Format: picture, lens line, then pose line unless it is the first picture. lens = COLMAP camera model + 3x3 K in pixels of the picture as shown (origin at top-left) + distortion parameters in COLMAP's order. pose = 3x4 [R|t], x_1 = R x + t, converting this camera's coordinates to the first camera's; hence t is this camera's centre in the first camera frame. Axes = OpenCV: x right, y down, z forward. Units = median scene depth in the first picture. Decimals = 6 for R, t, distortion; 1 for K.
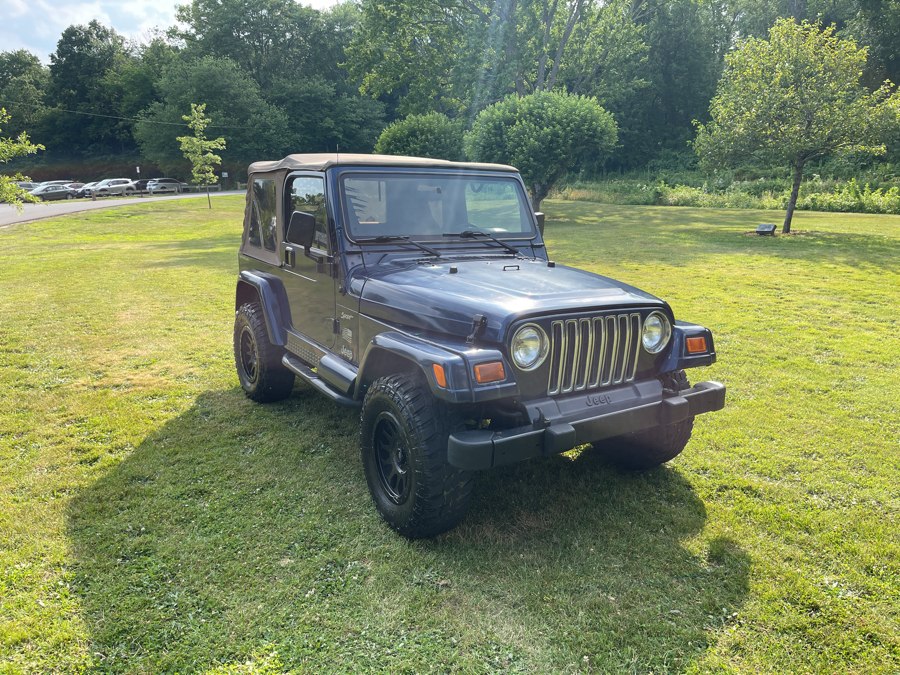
lens RADIAL K [[691.8, 0, 440.3], [0, 691.8, 355.5], [0, 0, 1]] dist [0.045220, -0.061805]
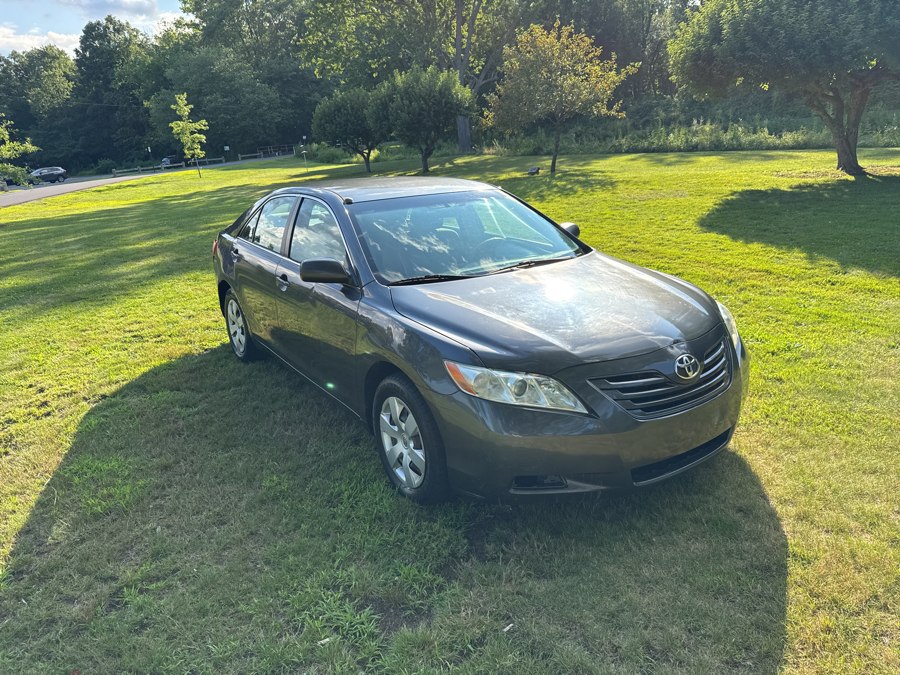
lens RADIAL K [[642.0, 0, 449.5], [0, 642.0, 344.9], [0, 0, 1]] dist [0.022206, -0.027010]
pose [[0.998196, -0.053429, -0.027393, 0.076032], [0.055040, 0.996565, 0.061874, 0.022378], [0.023993, -0.063270, 0.997708, -0.091857]]
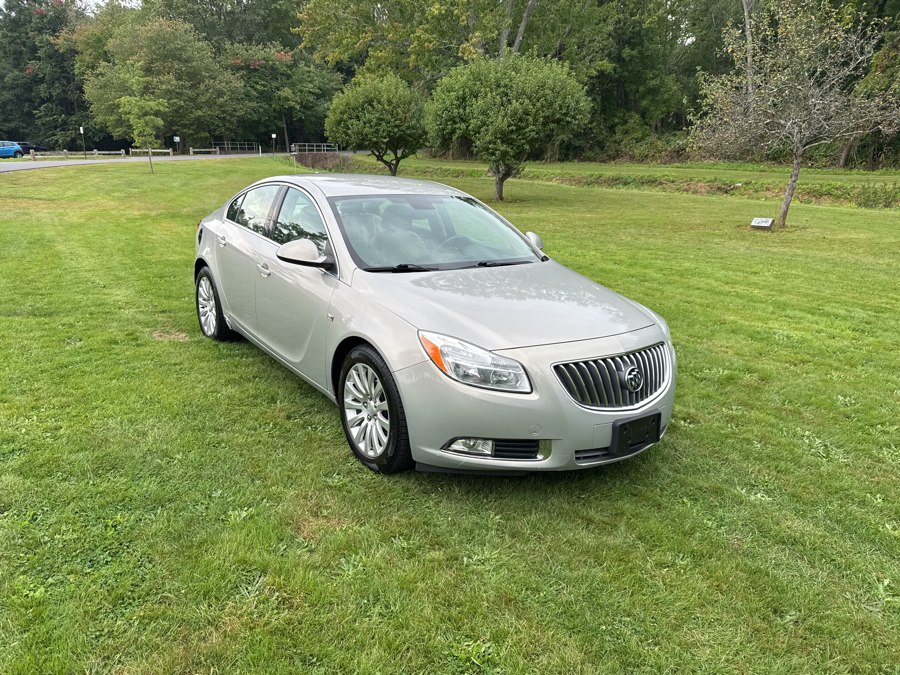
lens RADIAL K [[642.0, 0, 445.2], [0, 642.0, 343.6], [0, 0, 1]] dist [0.022206, -0.027010]
pose [[0.996535, 0.018026, 0.081200, -0.000374], [-0.021008, 0.999130, 0.036022, -0.012888], [-0.080481, -0.037603, 0.996047, 0.051839]]
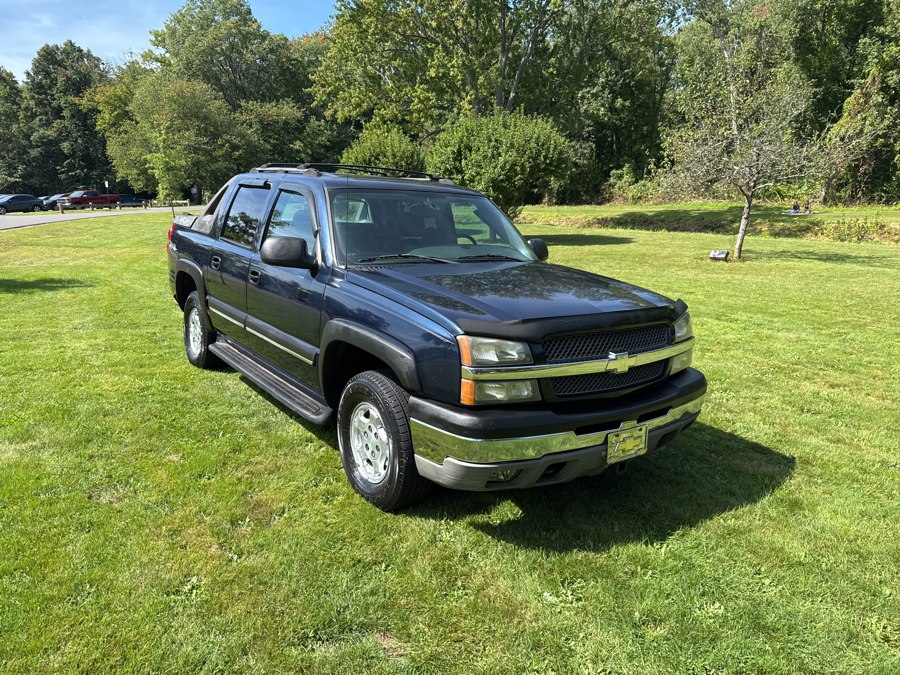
lens RADIAL K [[642.0, 0, 447.6], [0, 642.0, 341.3], [0, 0, 1]] dist [0.022206, -0.027010]
pose [[0.997562, 0.006057, 0.069518, 0.001587], [-0.003806, 0.999466, -0.032465, -0.006513], [-0.069678, 0.032122, 0.997052, 0.022561]]
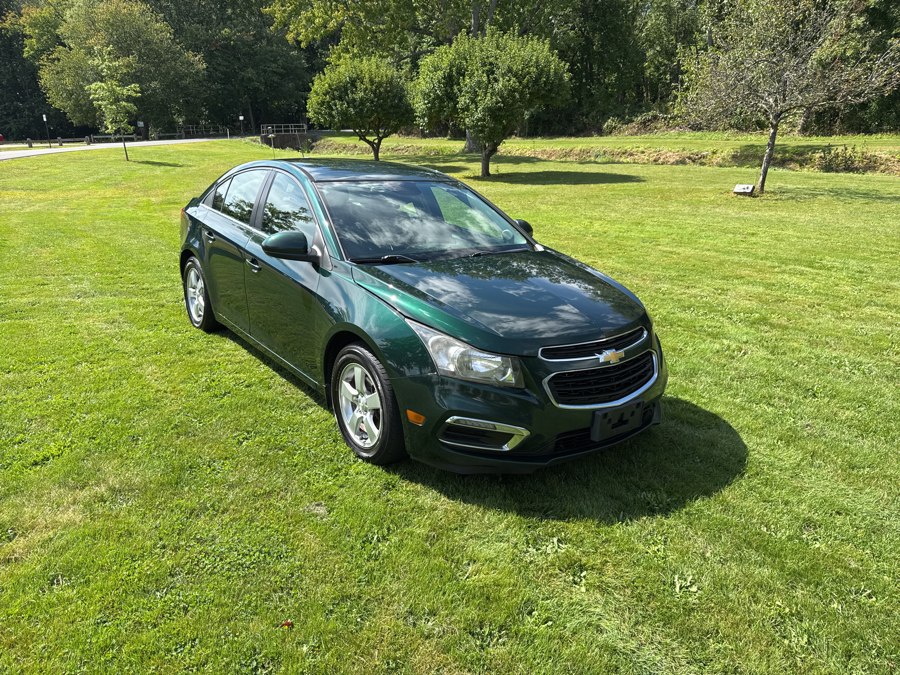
lens RADIAL K [[642.0, 0, 448.2], [0, 642.0, 339.2], [0, 0, 1]] dist [0.022206, -0.027010]
pose [[0.990724, -0.030306, 0.132465, -0.014898], [0.021987, 0.997719, 0.063819, -0.011124], [-0.134097, -0.060314, 0.989131, 0.042054]]
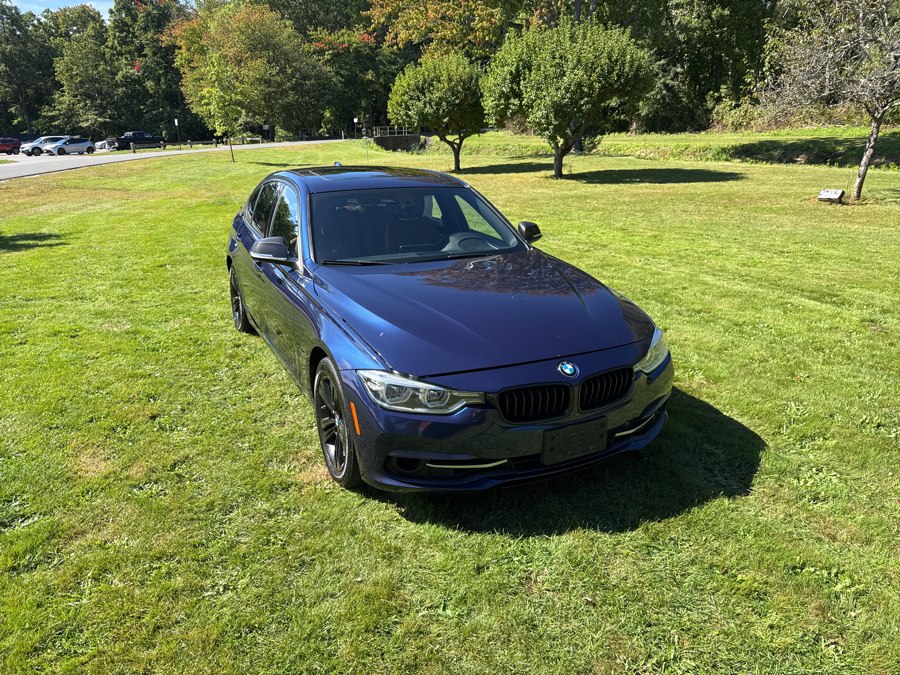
lens RADIAL K [[642.0, 0, 445.2], [0, 642.0, 341.2], [0, 0, 1]] dist [0.022206, -0.027010]
pose [[0.997893, 0.021434, -0.061238, 0.018108], [-0.017382, 0.997671, 0.065958, -0.014382], [0.062509, -0.064755, 0.995941, 0.055783]]
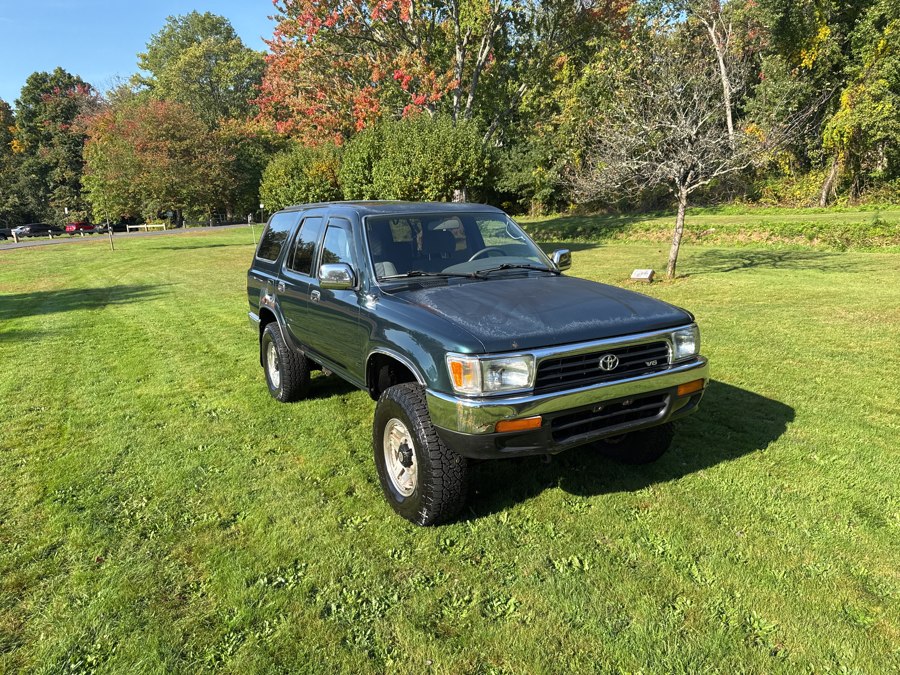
lens RADIAL K [[642.0, 0, 446.9], [0, 642.0, 342.5], [0, 0, 1]] dist [0.022206, -0.027010]
pose [[0.999216, -0.019010, 0.034730, 0.054404], [0.020819, 0.998404, -0.052490, -0.018106], [-0.033677, 0.053172, 0.998017, 0.067844]]
